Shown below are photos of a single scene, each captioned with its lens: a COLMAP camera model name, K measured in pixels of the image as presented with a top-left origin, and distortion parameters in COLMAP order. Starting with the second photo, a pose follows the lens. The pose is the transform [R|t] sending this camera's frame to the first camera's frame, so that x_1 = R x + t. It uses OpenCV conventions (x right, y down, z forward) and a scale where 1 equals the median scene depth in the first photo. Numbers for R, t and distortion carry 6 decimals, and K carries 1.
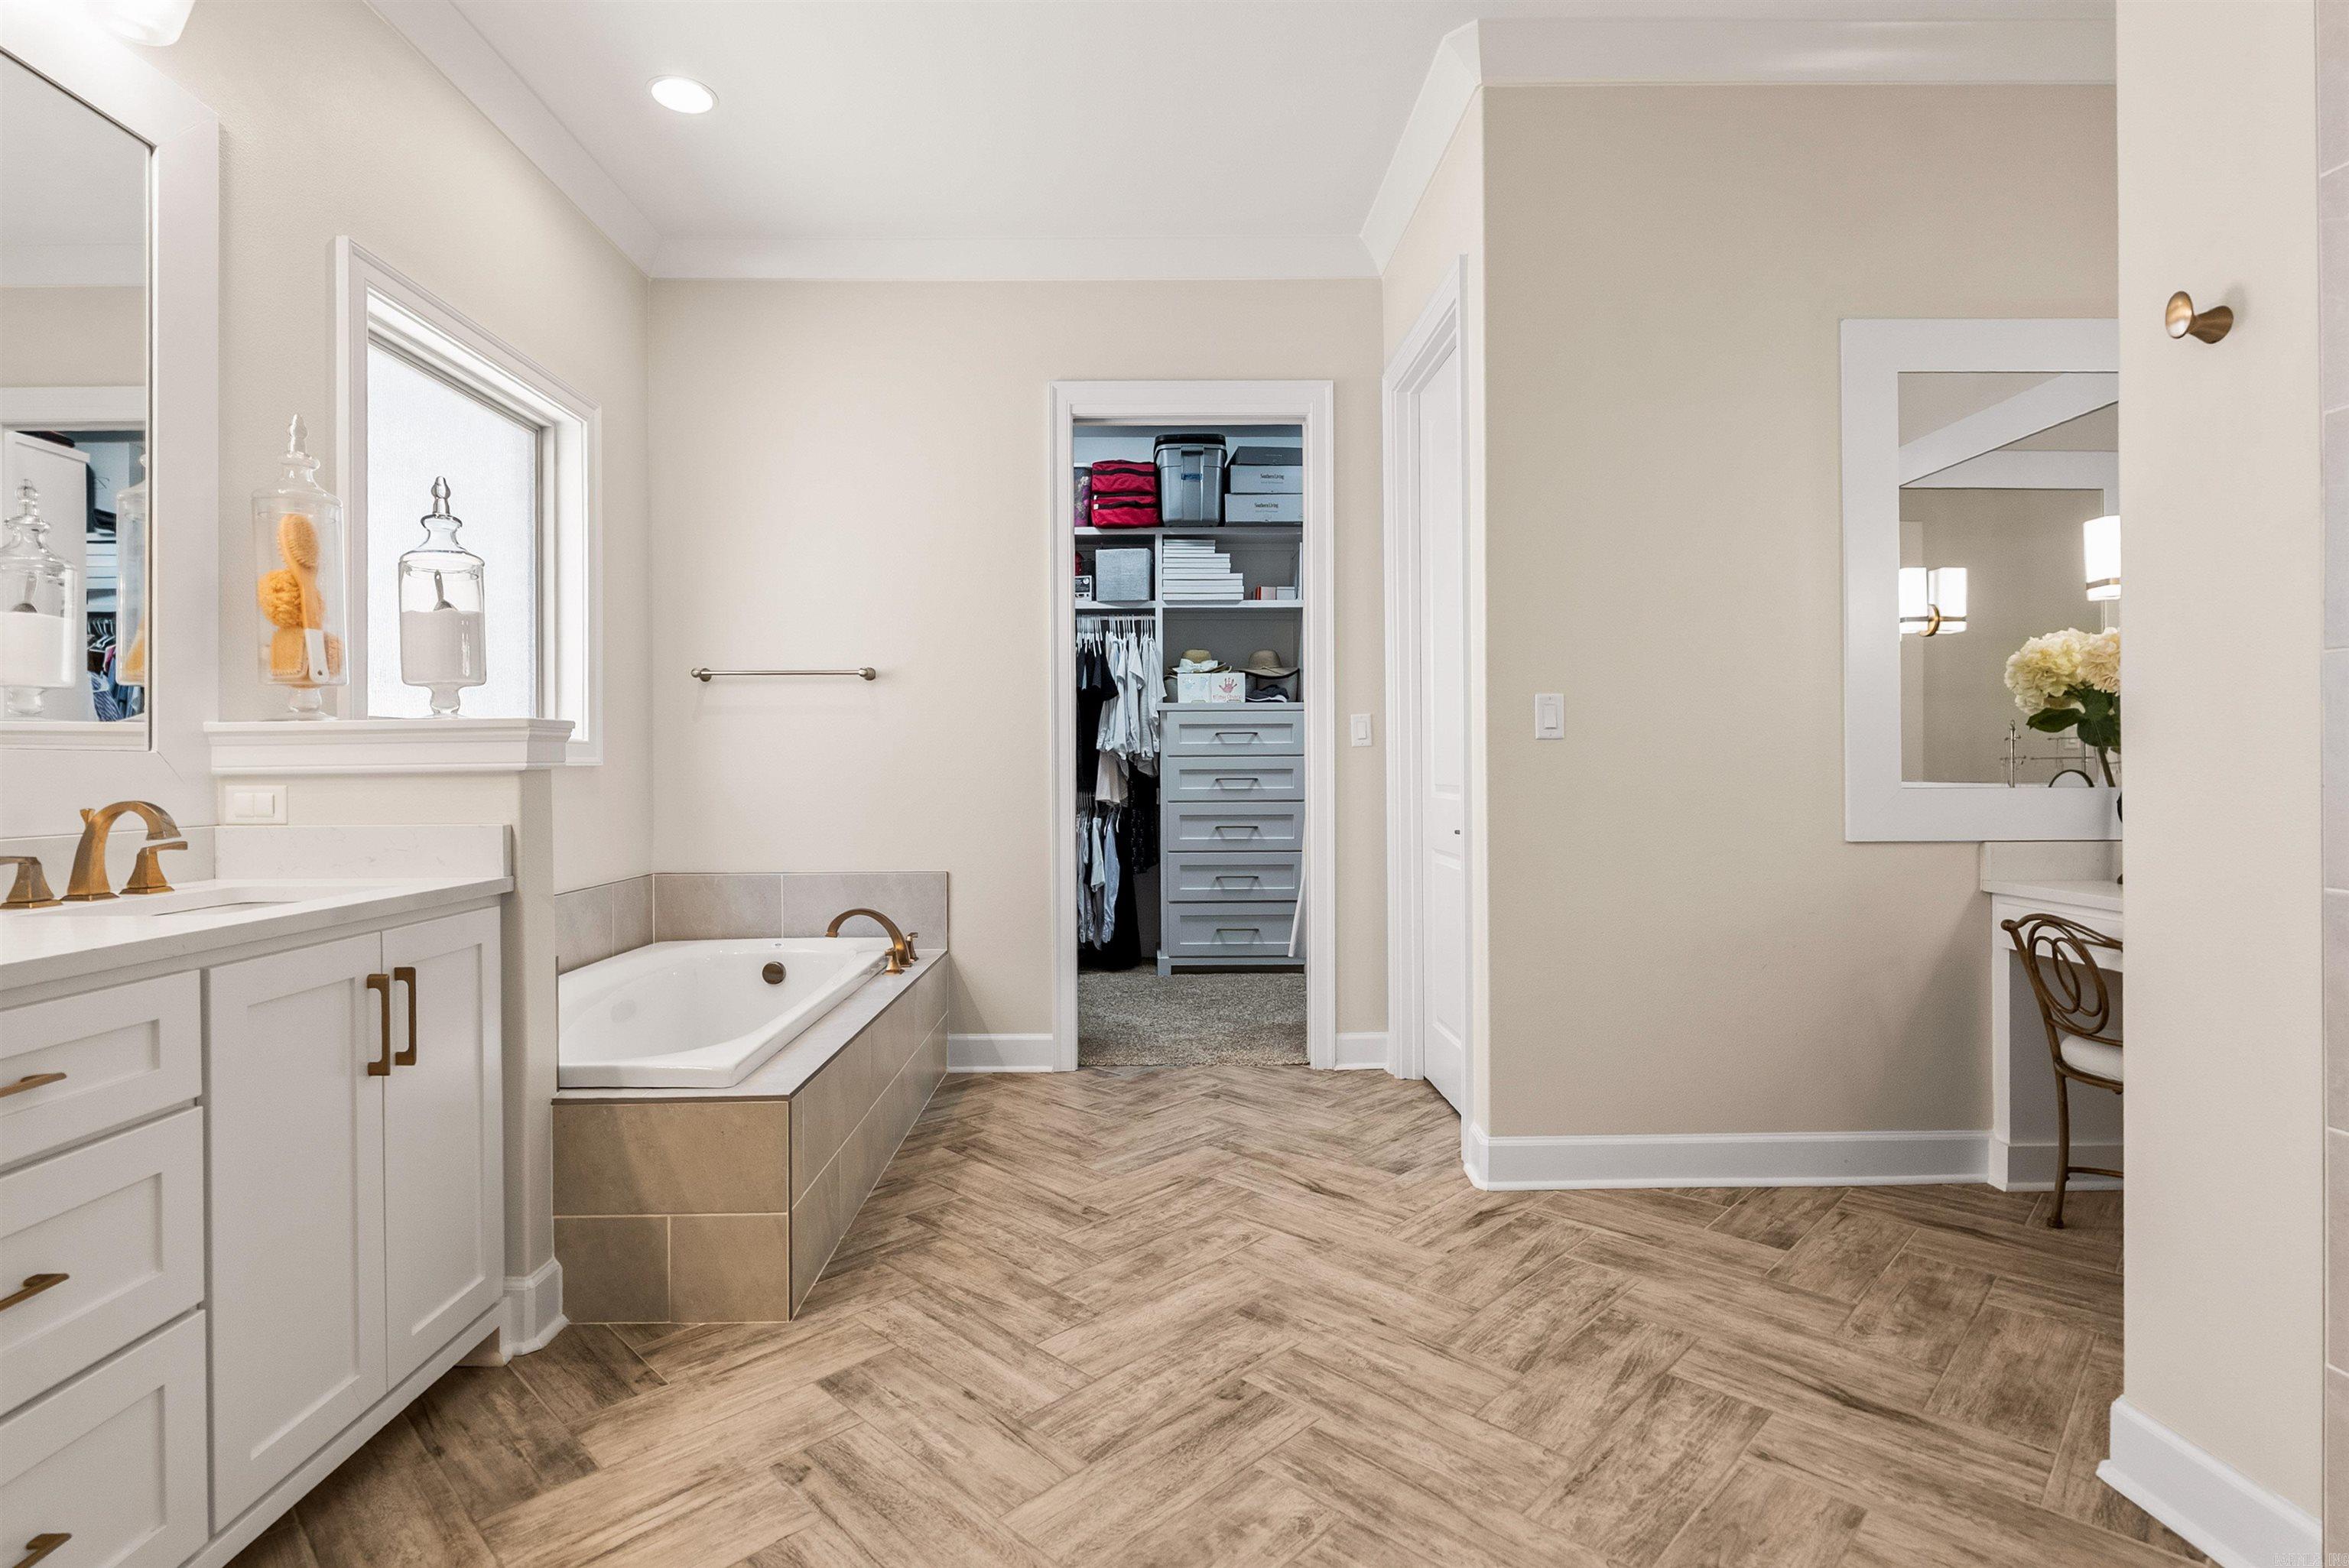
lens RADIAL K [[1151.9, 0, 1151.2], [0, 1151.9, 760.2], [0, 0, 1]] dist [-0.006324, 0.000020]
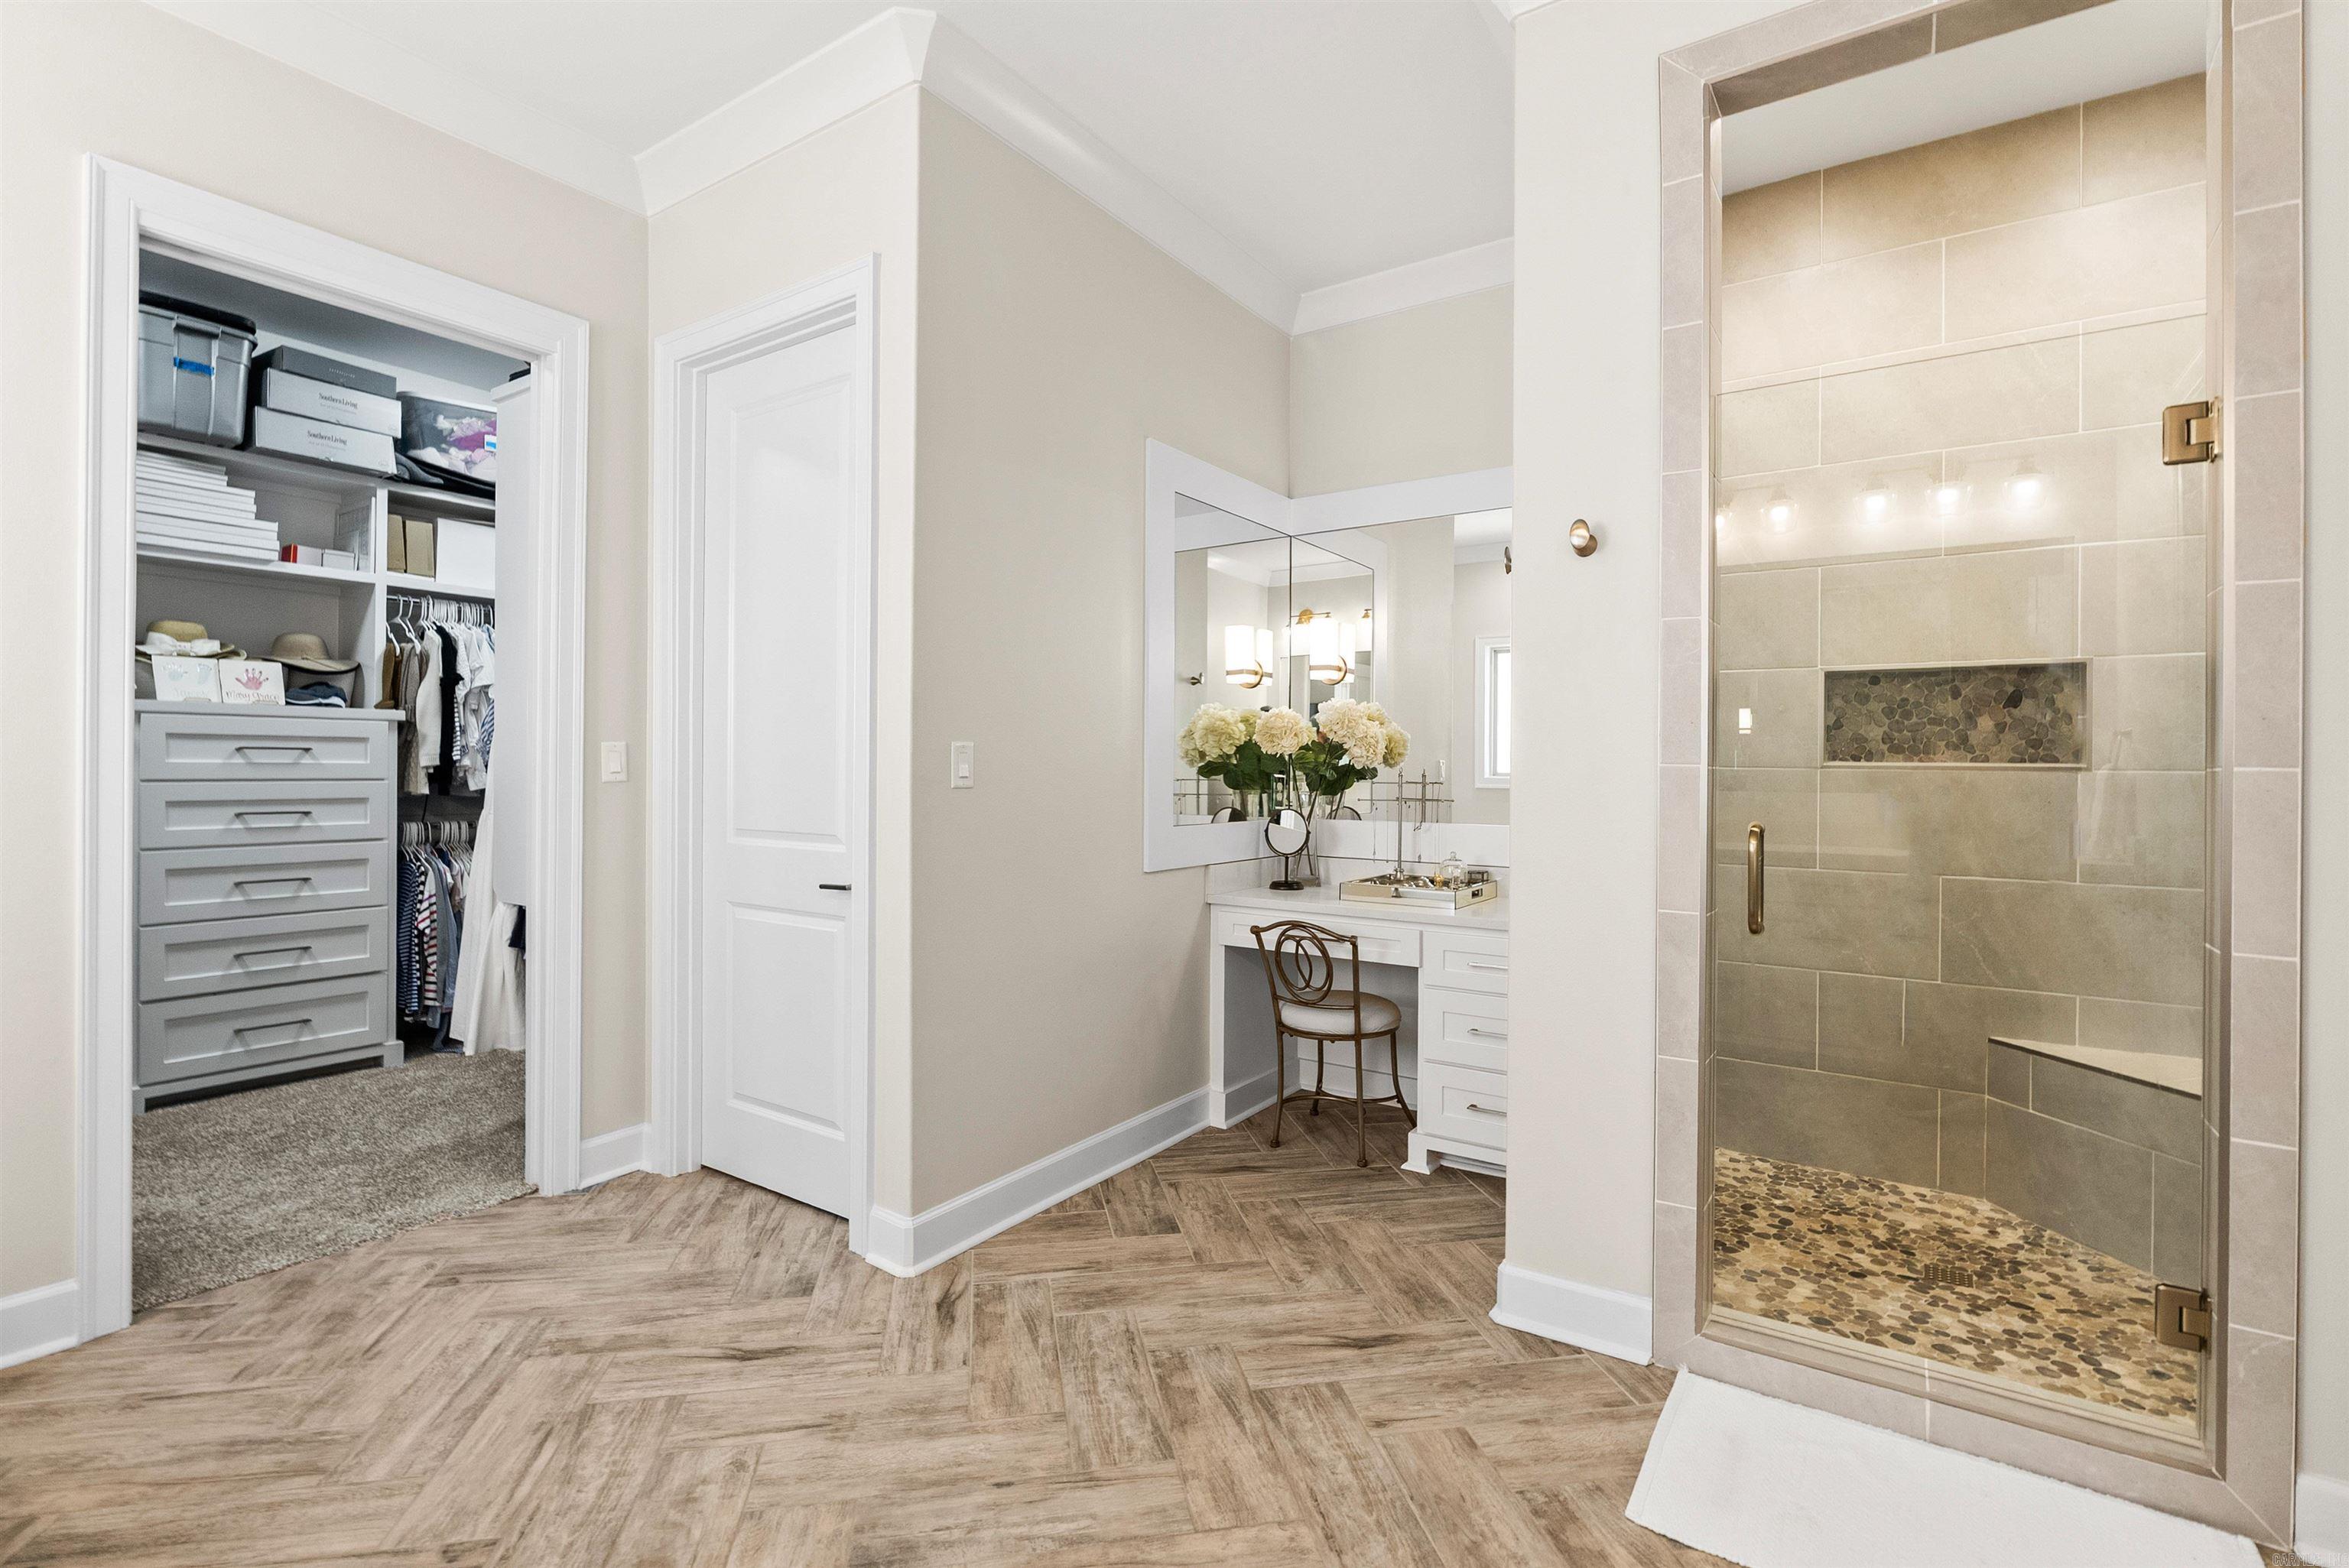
lens RADIAL K [[1067.5, 0, 1181.9], [0, 1067.5, 766.5], [0, 0, 1]] dist [-0.009150, 0.001156]
pose [[0.564680, 0.010217, 0.825246, -0.277909], [-0.015136, 0.999883, -0.002023, -0.036018], [-0.825171, -0.011348, 0.564769, 0.317036]]
